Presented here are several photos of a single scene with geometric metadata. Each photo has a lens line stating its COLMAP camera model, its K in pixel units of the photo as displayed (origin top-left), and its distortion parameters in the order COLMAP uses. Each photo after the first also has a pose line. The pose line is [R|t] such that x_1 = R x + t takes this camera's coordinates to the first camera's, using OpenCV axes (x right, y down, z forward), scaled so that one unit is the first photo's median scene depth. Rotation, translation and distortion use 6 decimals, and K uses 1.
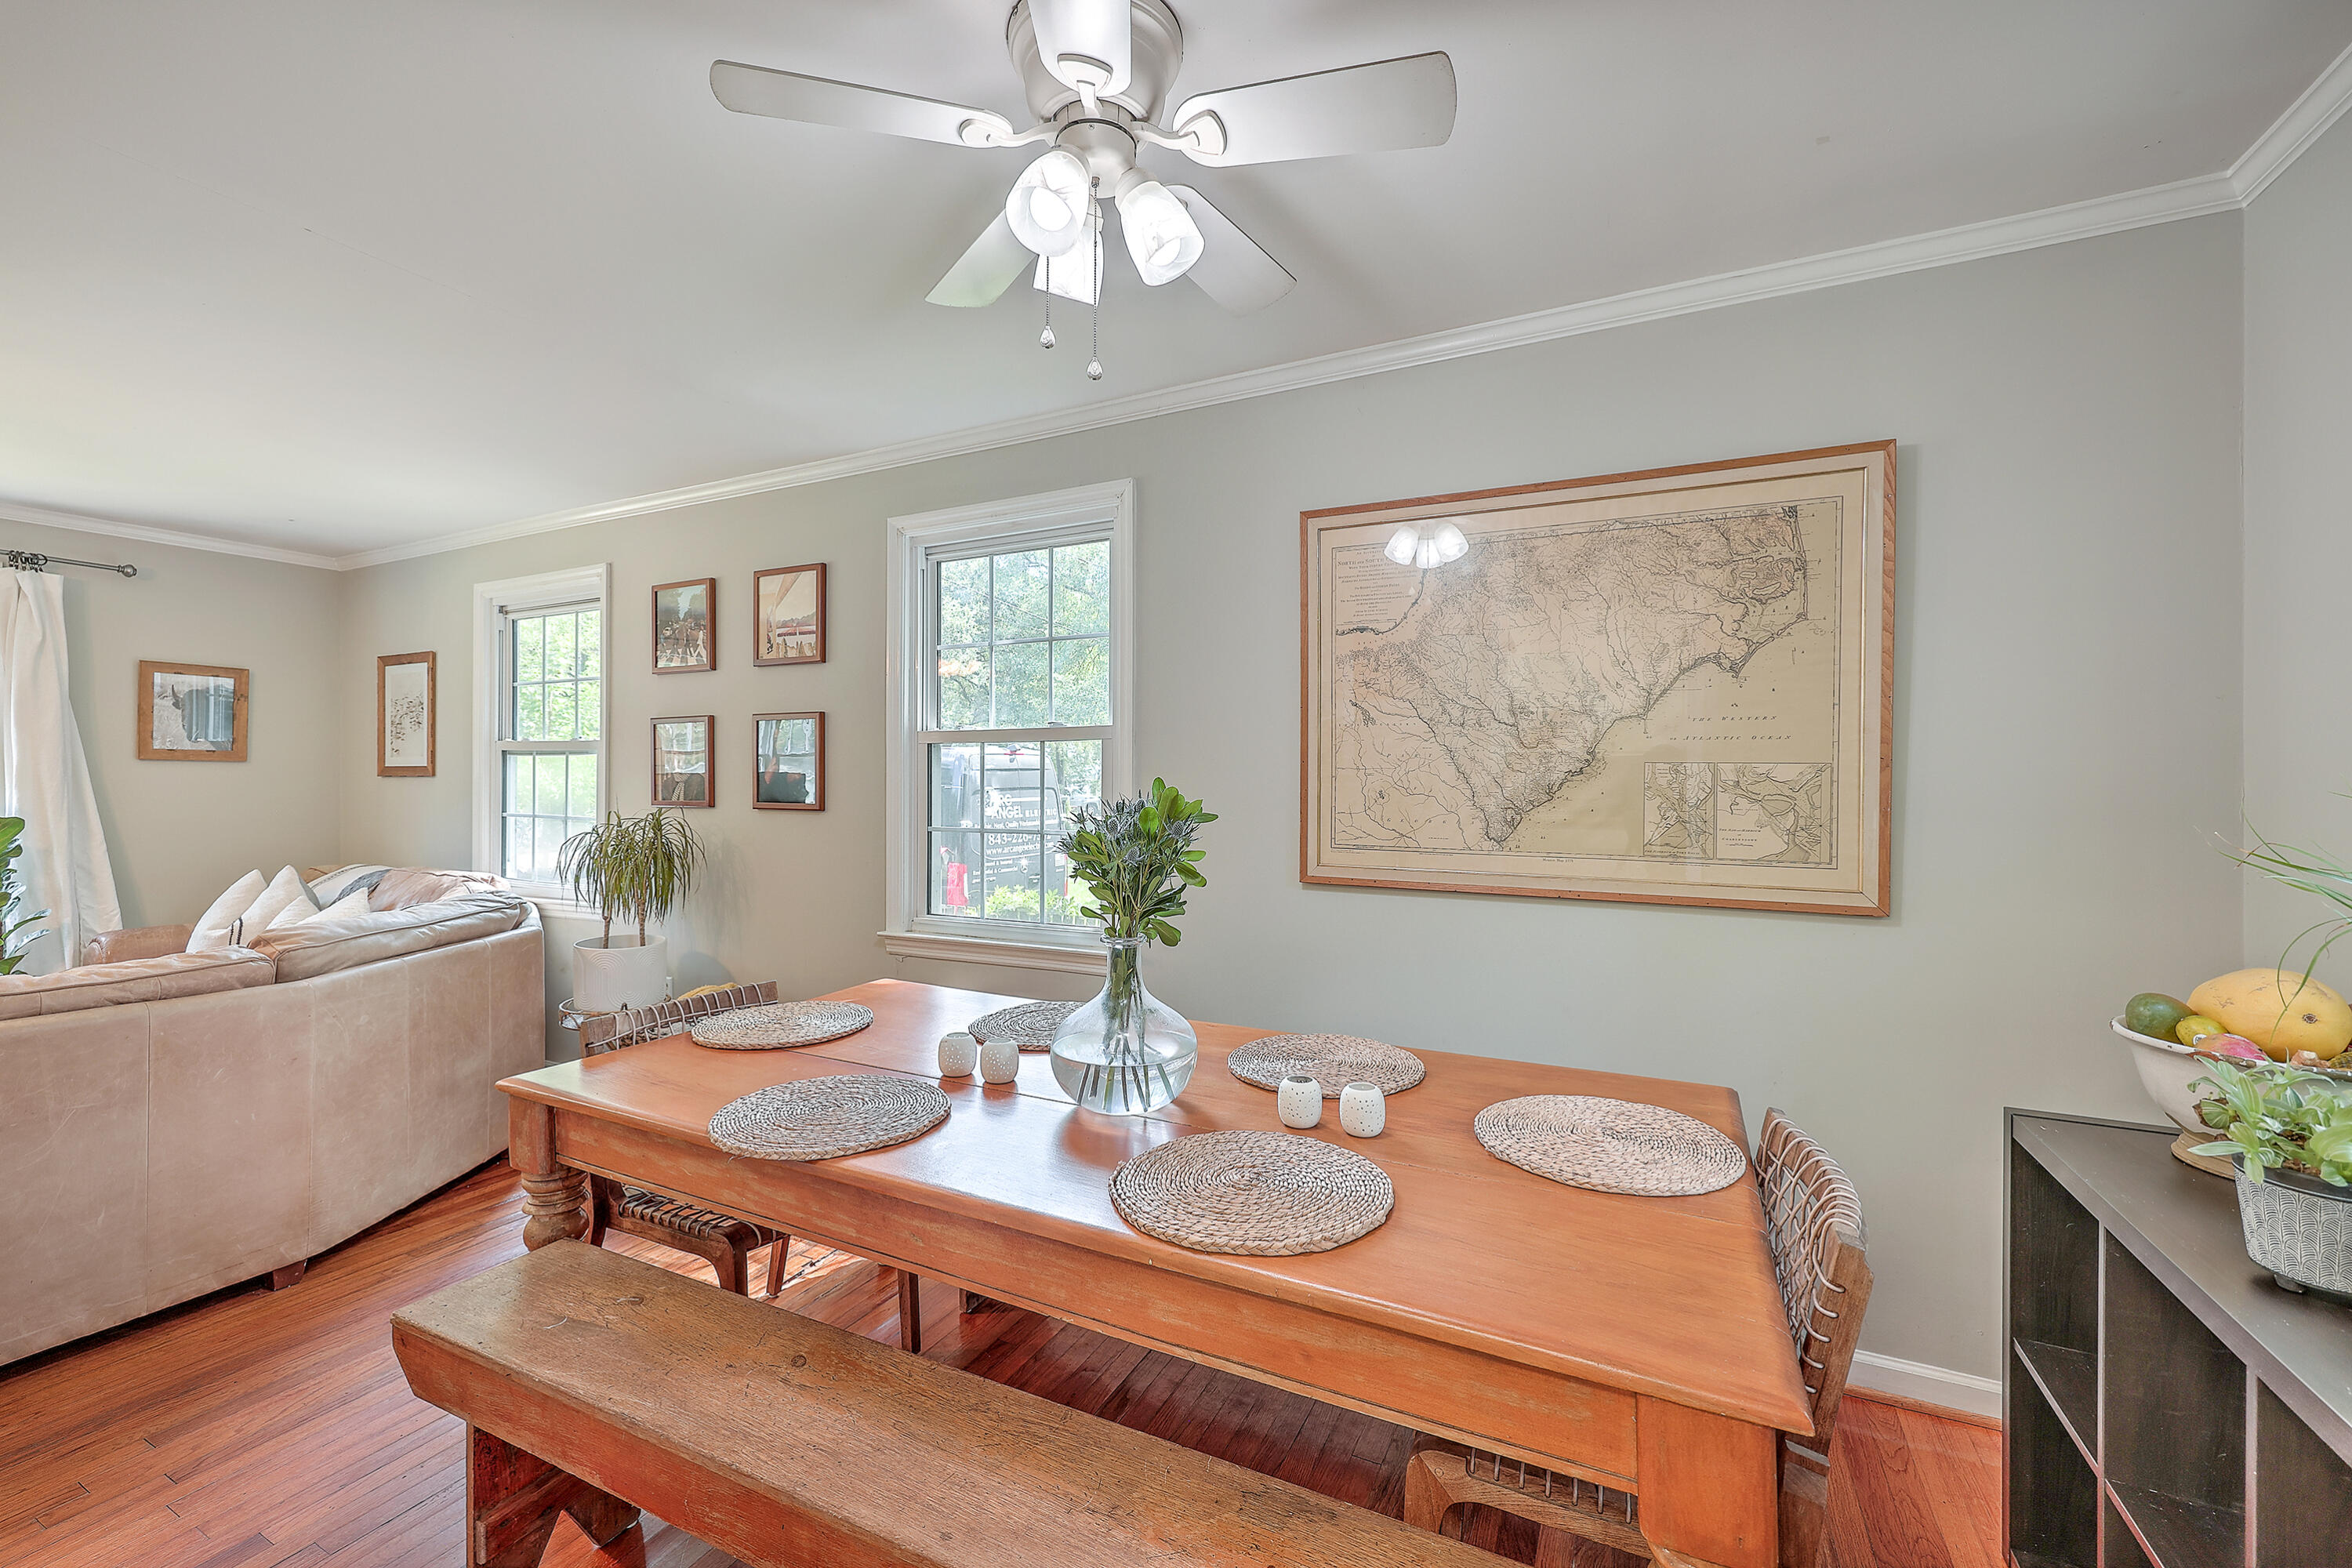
lens RADIAL K [[964.5, 0, 1171.3], [0, 964.5, 787.9], [0, 0, 1]] dist [-0.000911, 0.000081]
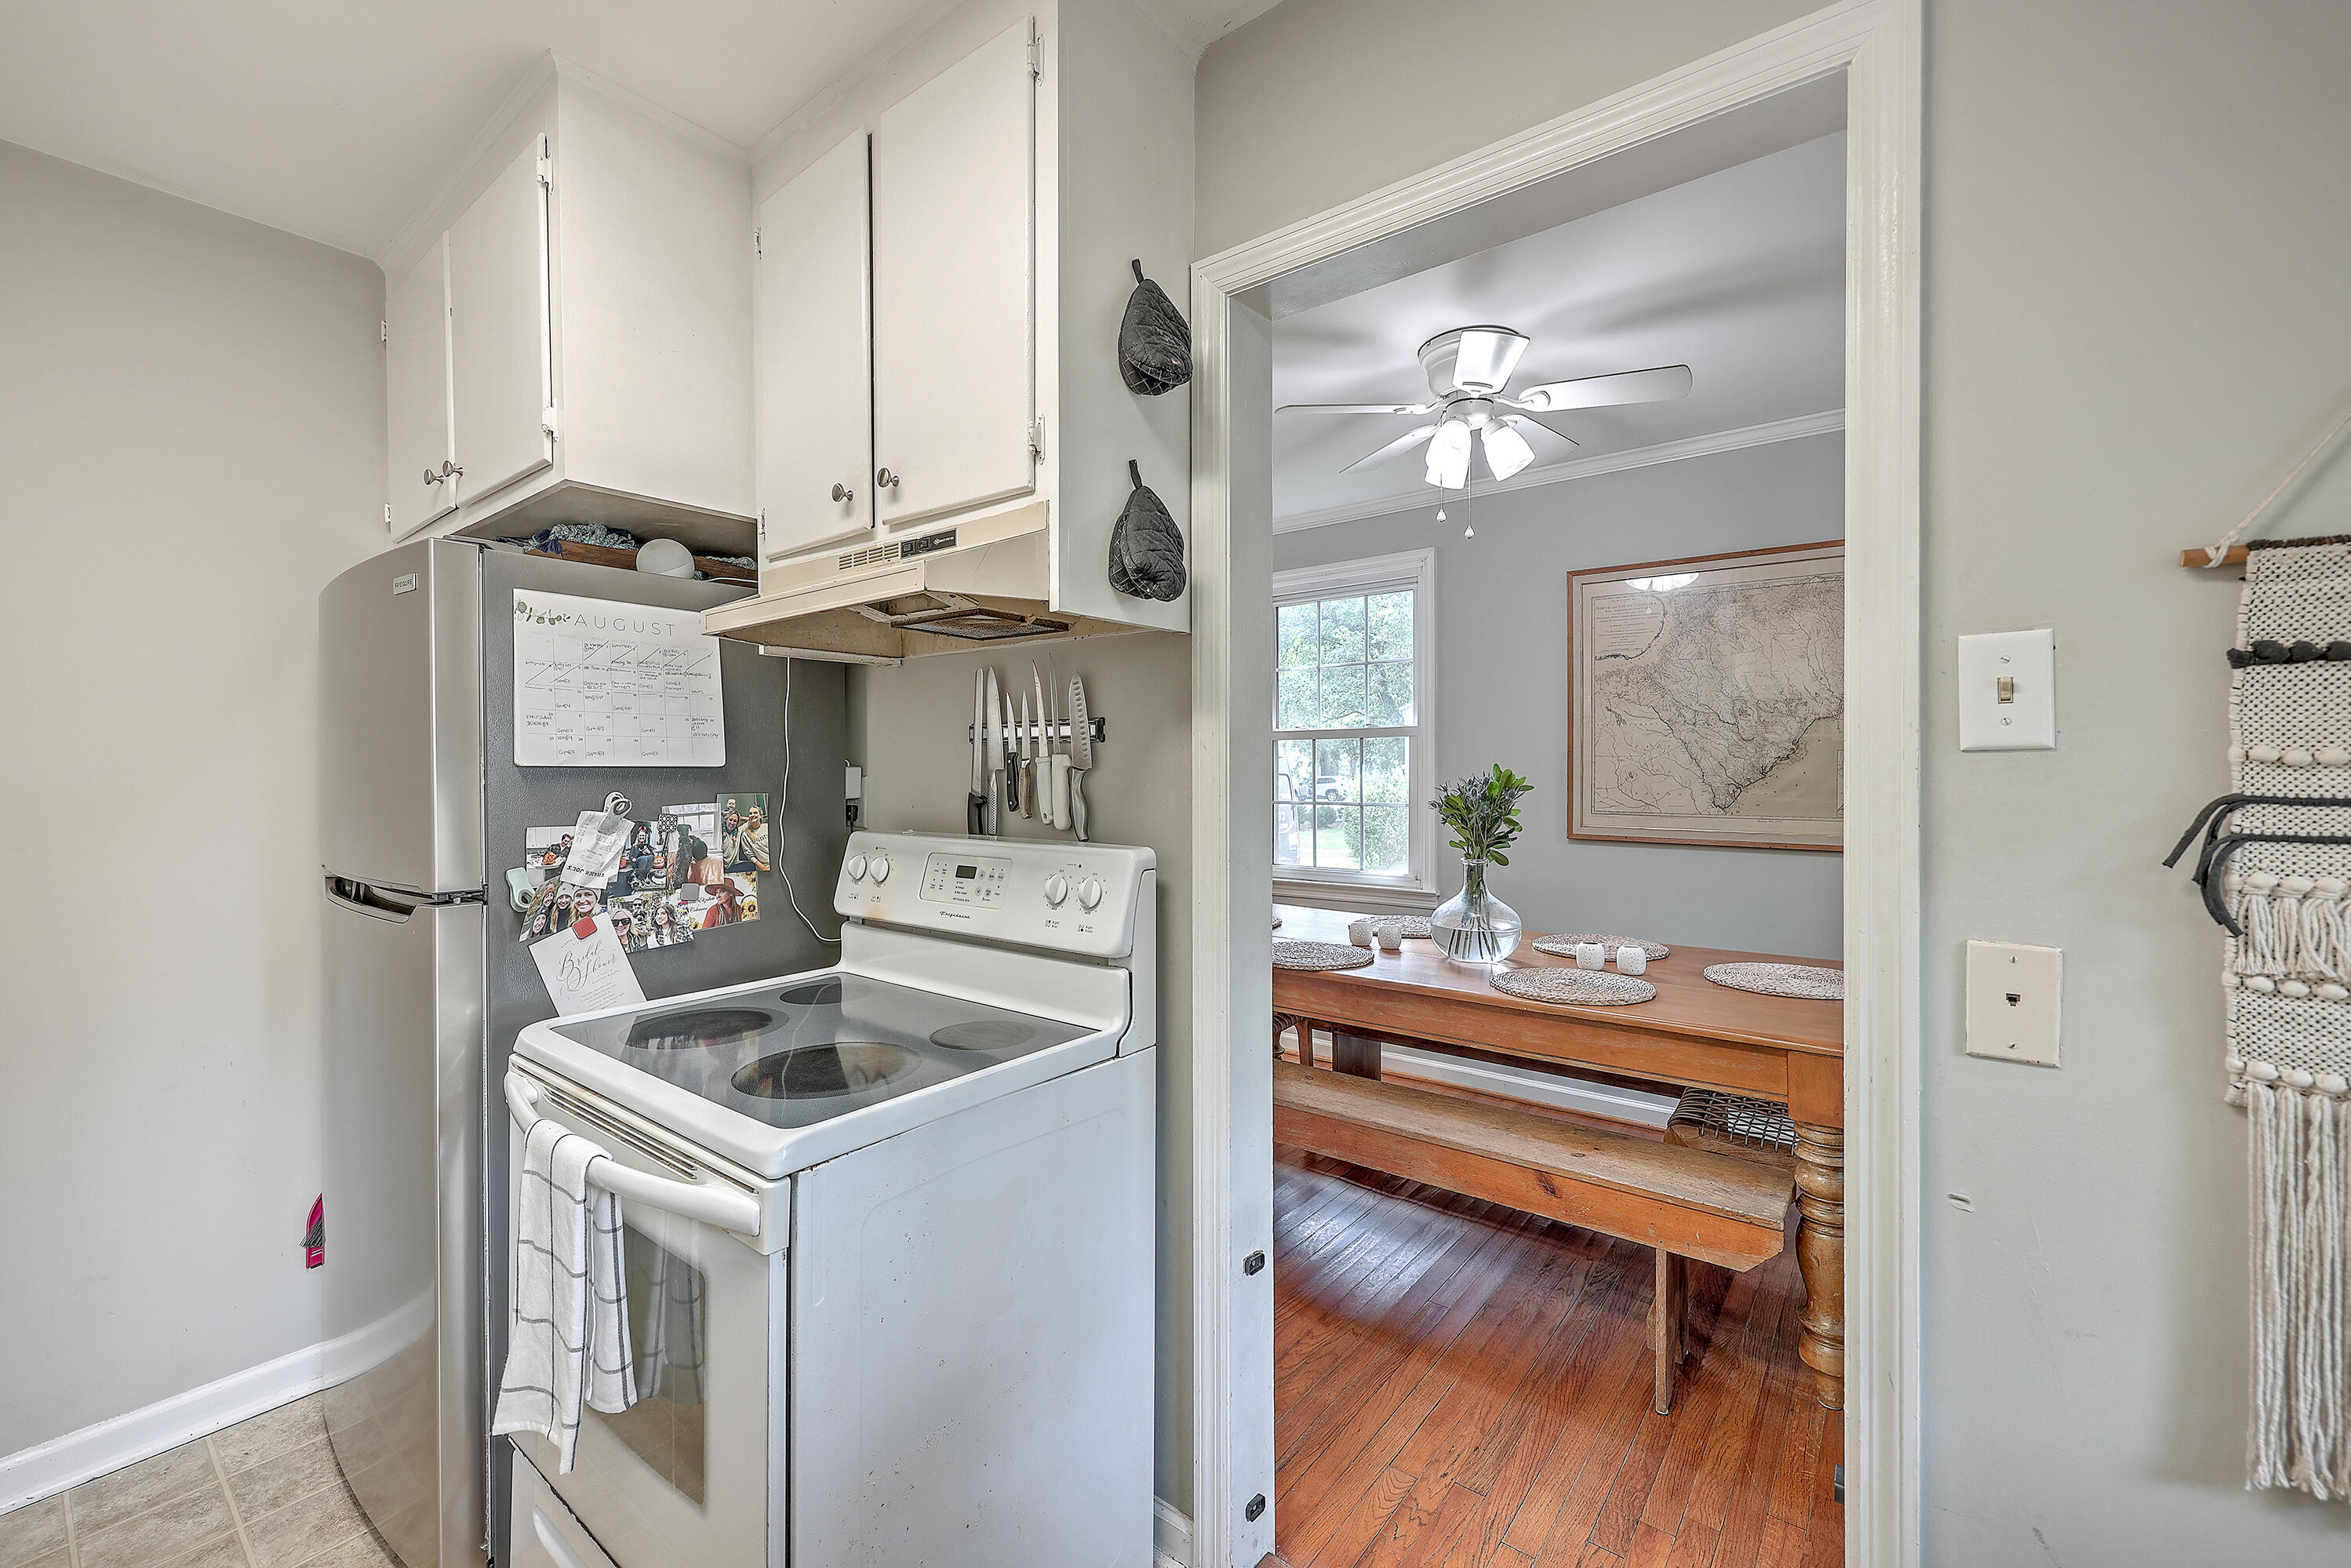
lens RADIAL K [[964.0, 0, 1170.2], [0, 964.0, 779.0], [0, 0, 1]] dist [-0.000911, 0.000081]
pose [[0.979736, -0.003134, -0.200269, -0.166625], [0.004370, 0.999974, 0.005730, 0.002411], [0.200246, -0.006489, 0.979724, -0.532652]]
